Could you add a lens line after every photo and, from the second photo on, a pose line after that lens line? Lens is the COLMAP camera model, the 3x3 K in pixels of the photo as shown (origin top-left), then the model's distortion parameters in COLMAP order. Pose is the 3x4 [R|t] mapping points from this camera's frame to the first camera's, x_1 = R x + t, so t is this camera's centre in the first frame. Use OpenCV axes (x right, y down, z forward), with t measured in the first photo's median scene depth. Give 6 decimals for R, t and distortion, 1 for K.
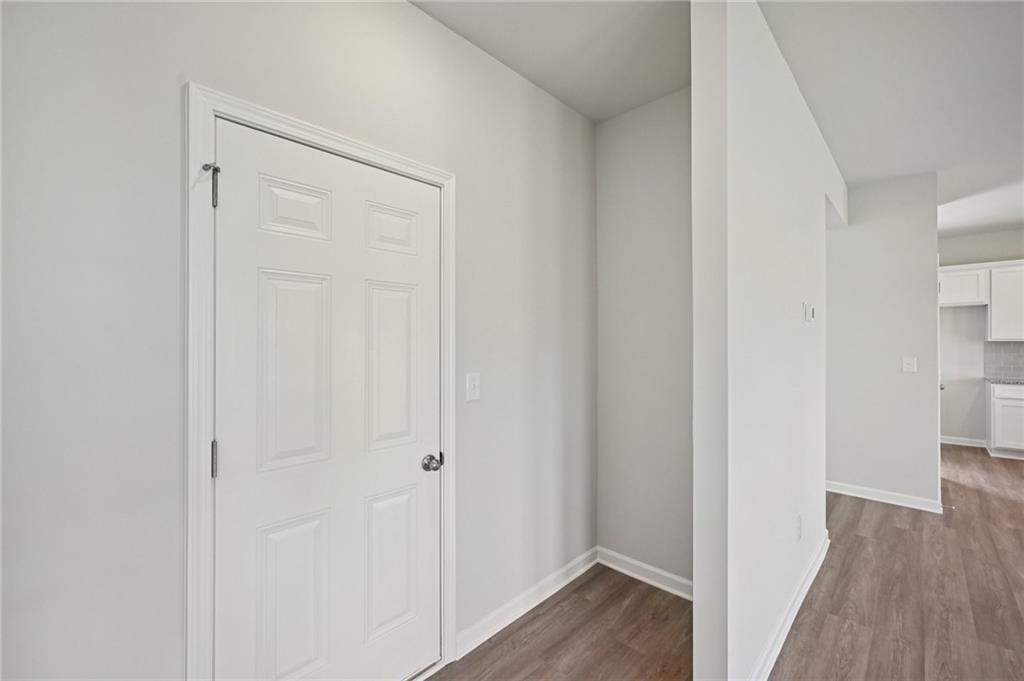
lens RADIAL K [[425.7, 0, 520.8], [0, 425.7, 341.4], [0, 0, 1]] dist [-0.001679, -0.000104]
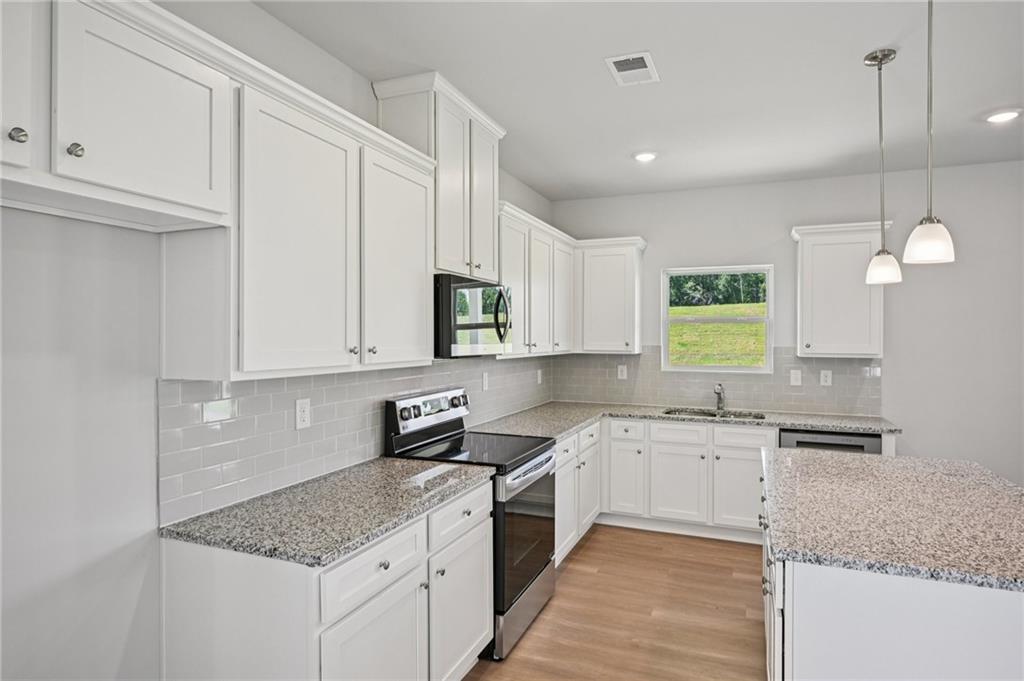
lens RADIAL K [[573.7, 0, 514.6], [0, 573.7, 336.4], [0, 0, 1]] dist [-0.001385, -0.000251]
pose [[-0.360209, 0.006315, 0.932850, 0.876780], [-0.001289, 0.999973, -0.007267, -0.027962], [-0.932871, -0.003820, -0.360191, 1.143121]]
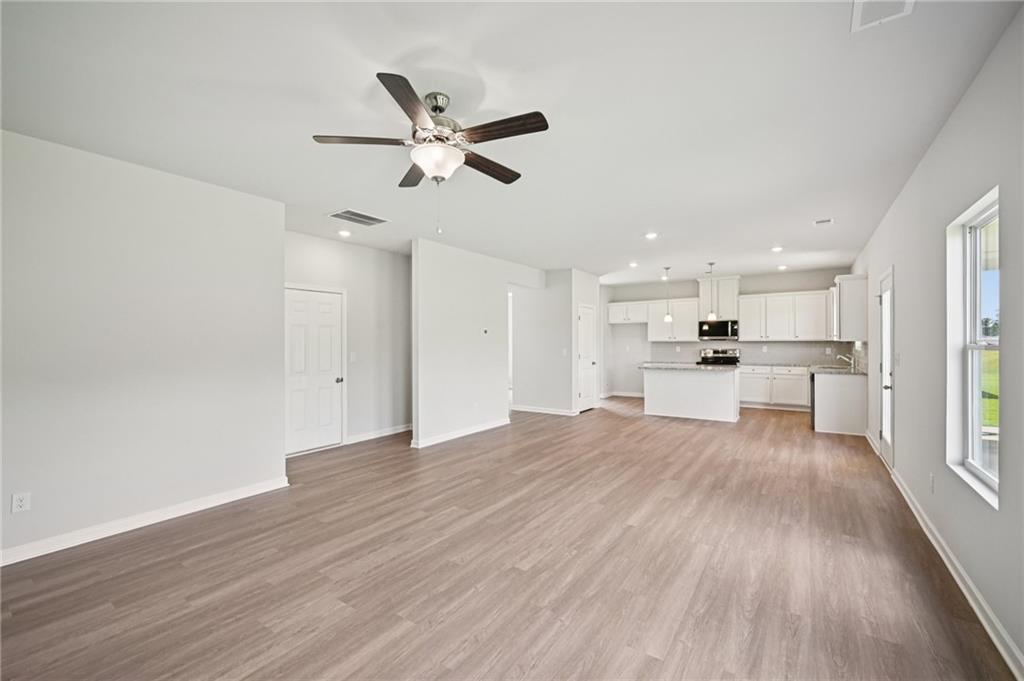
lens RADIAL K [[425.7, 0, 512.5], [0, 425.7, 341.8], [0, 0, 1]] dist [-0.001679, -0.000104]
pose [[0.988205, 0.000197, 0.153139, 0.238611], [-0.000241, 1.000000, 0.000269, 0.000911], [-0.153139, -0.000303, 0.988205, -0.953216]]
